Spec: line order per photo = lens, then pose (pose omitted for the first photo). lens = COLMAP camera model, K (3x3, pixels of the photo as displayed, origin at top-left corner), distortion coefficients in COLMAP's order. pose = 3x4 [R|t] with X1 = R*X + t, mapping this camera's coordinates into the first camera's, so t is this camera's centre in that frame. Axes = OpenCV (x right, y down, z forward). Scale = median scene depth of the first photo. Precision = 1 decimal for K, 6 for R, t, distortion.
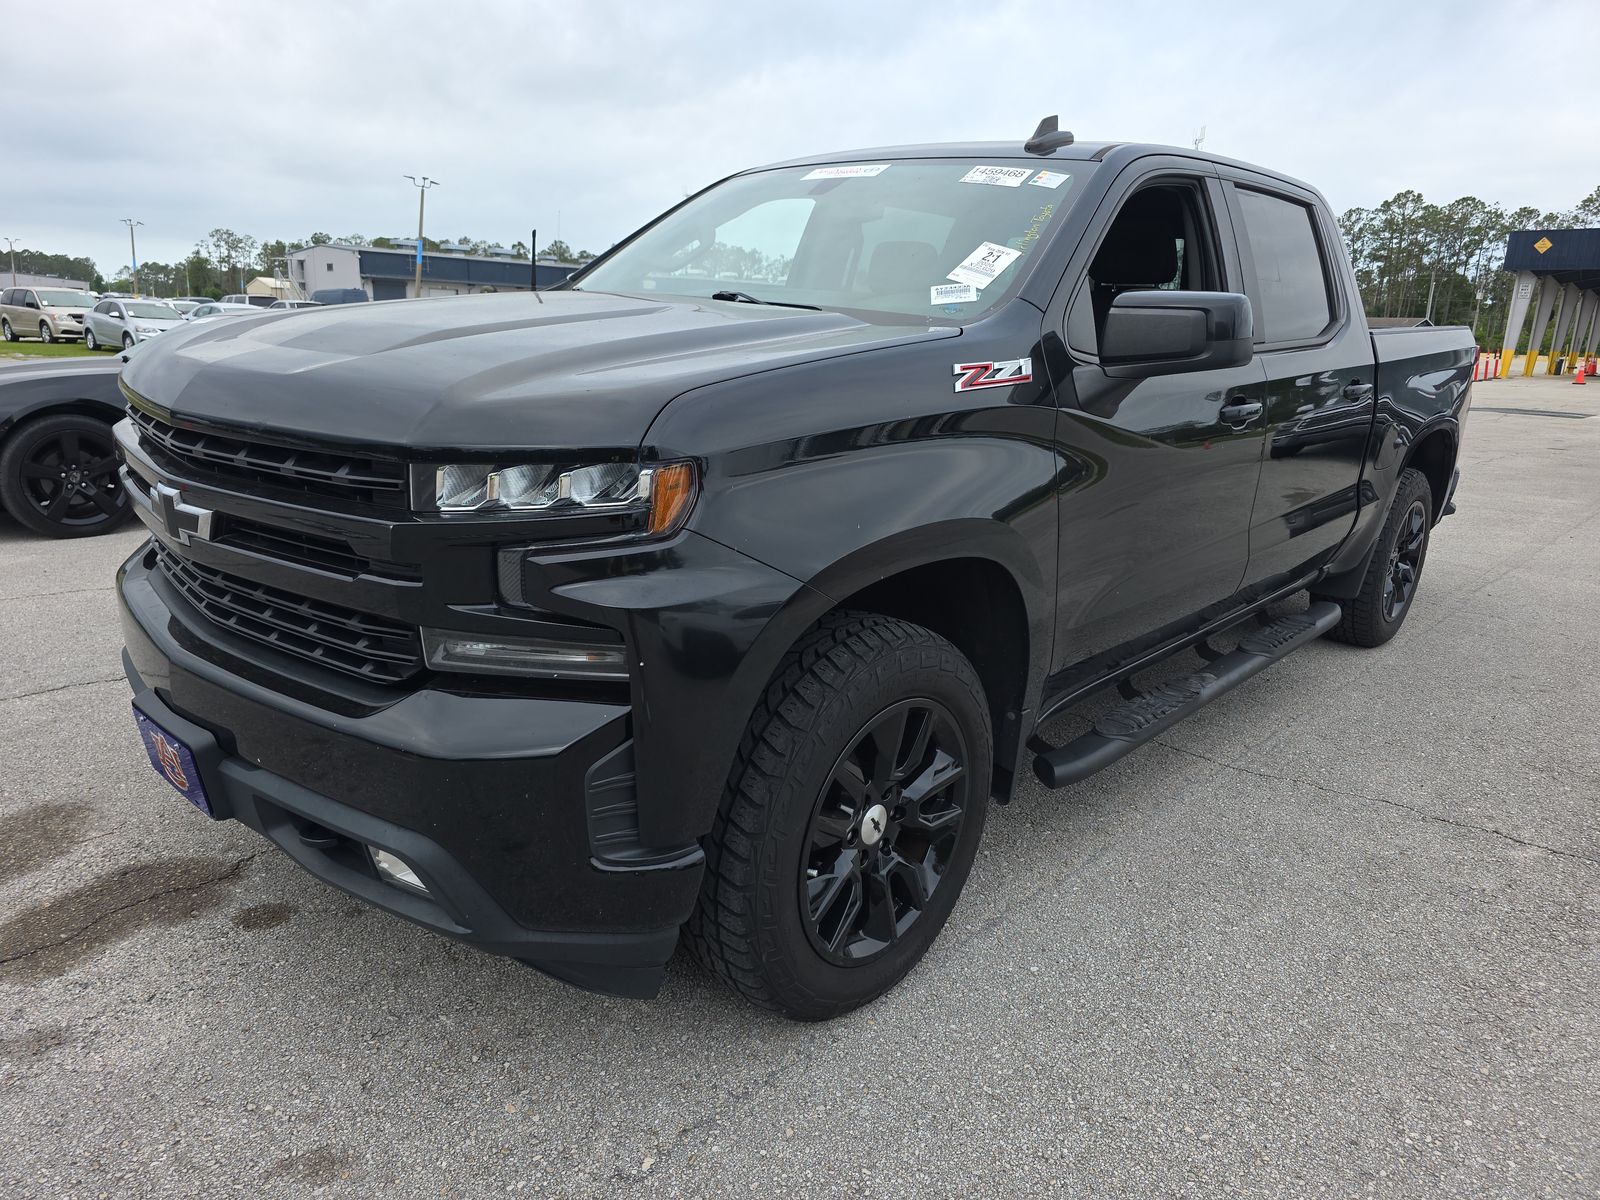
lens RADIAL K [[1080.4, 0, 799.7], [0, 1080.4, 603.5], [0, 0, 1]] dist [0.023224, -0.014224]
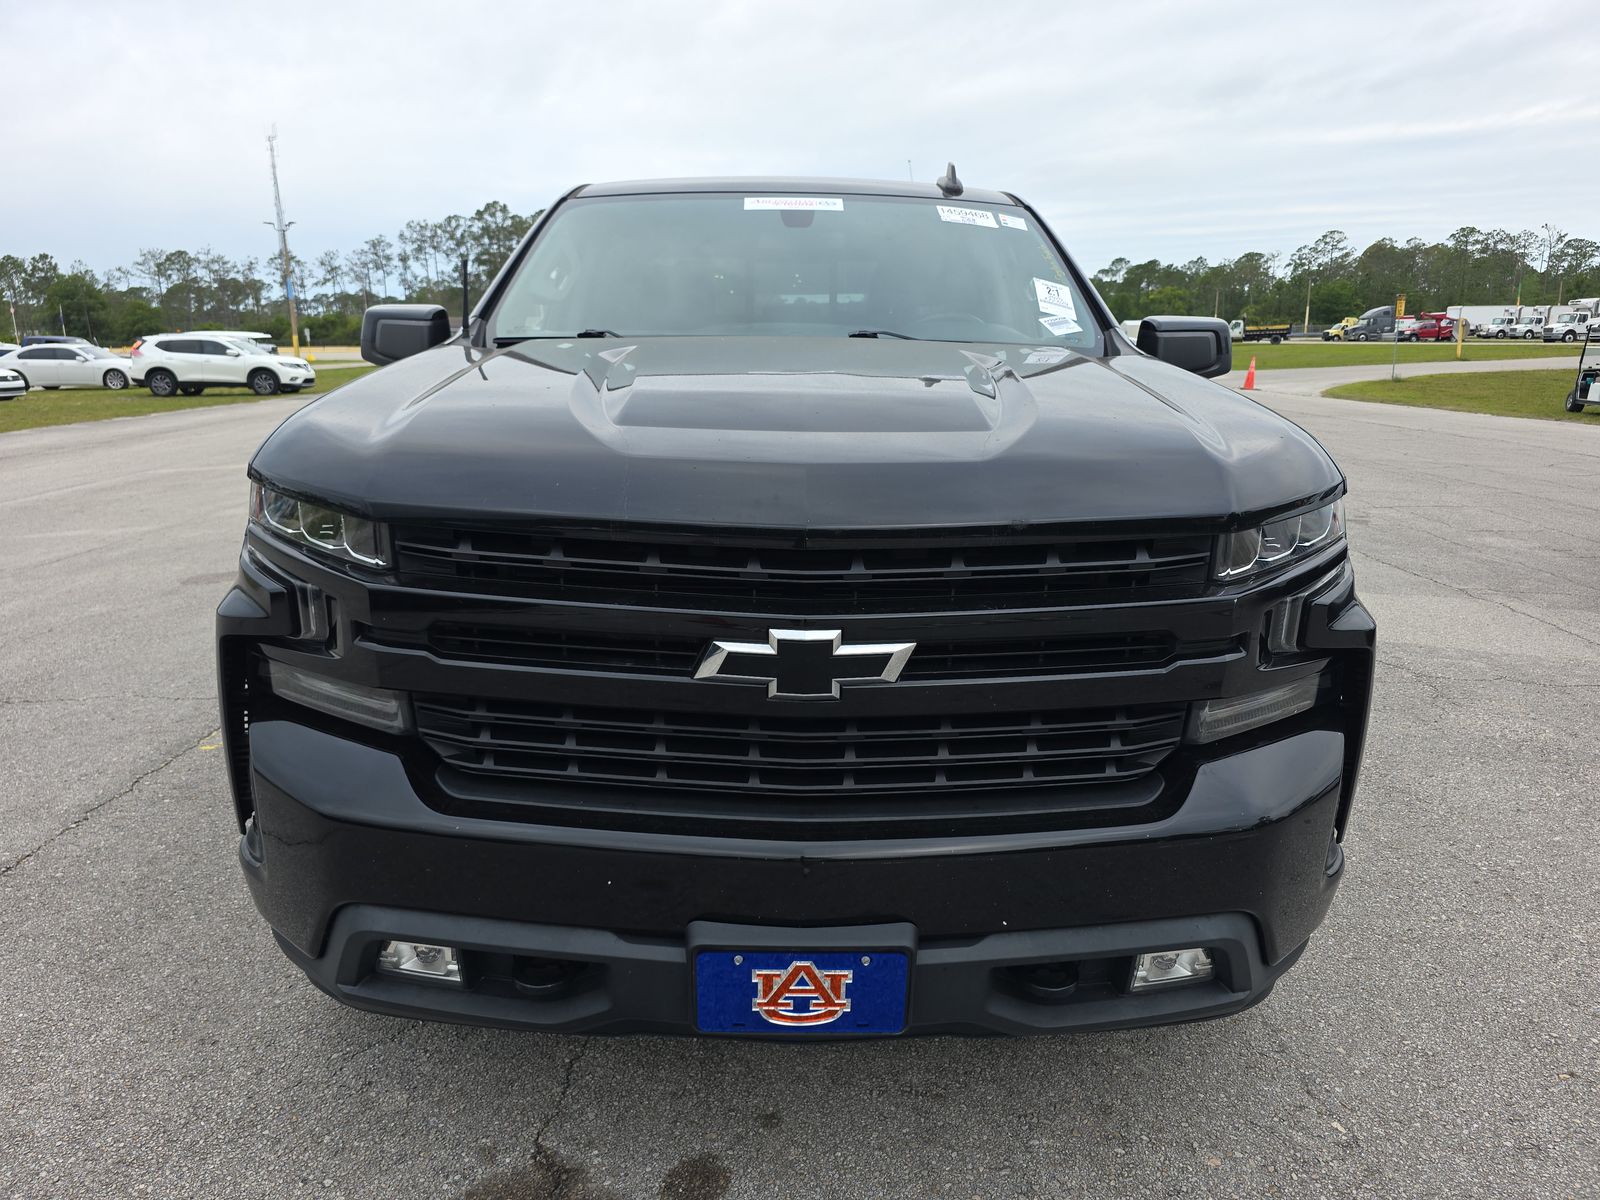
lens RADIAL K [[1080.4, 0, 799.8], [0, 1080.4, 594.3], [0, 0, 1]] dist [0.023224, -0.014224]
pose [[0.729352, -0.198544, 0.654695, -0.633626], [0.204690, 0.976456, 0.068090, -0.108597], [-0.652800, 0.084348, 0.752820, 0.264089]]
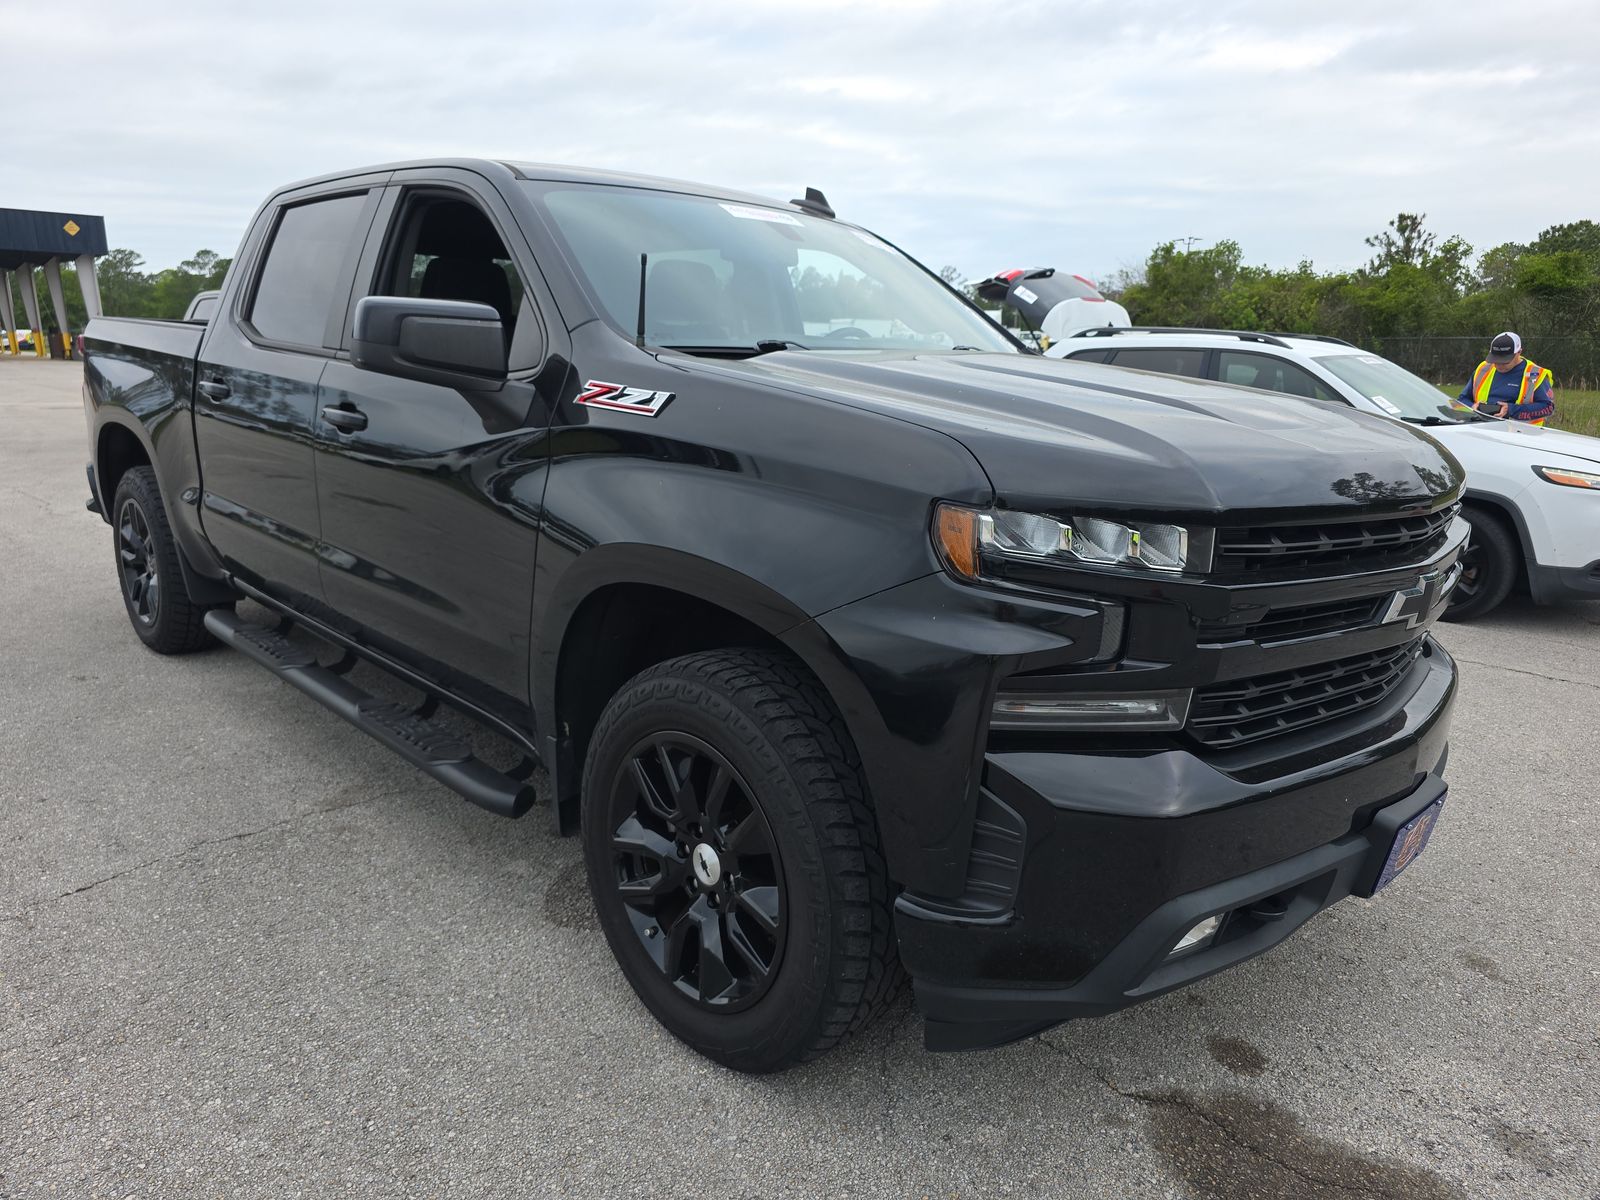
lens RADIAL K [[1080.4, 0, 790.9], [0, 1080.4, 631.2], [0, 0, 1]] dist [0.023224, -0.014224]
pose [[0.062129, -0.290924, 0.954727, -0.956813], [0.240797, 0.932686, 0.268538, -0.283632], [-0.968585, 0.213211, 0.128000, 0.871923]]
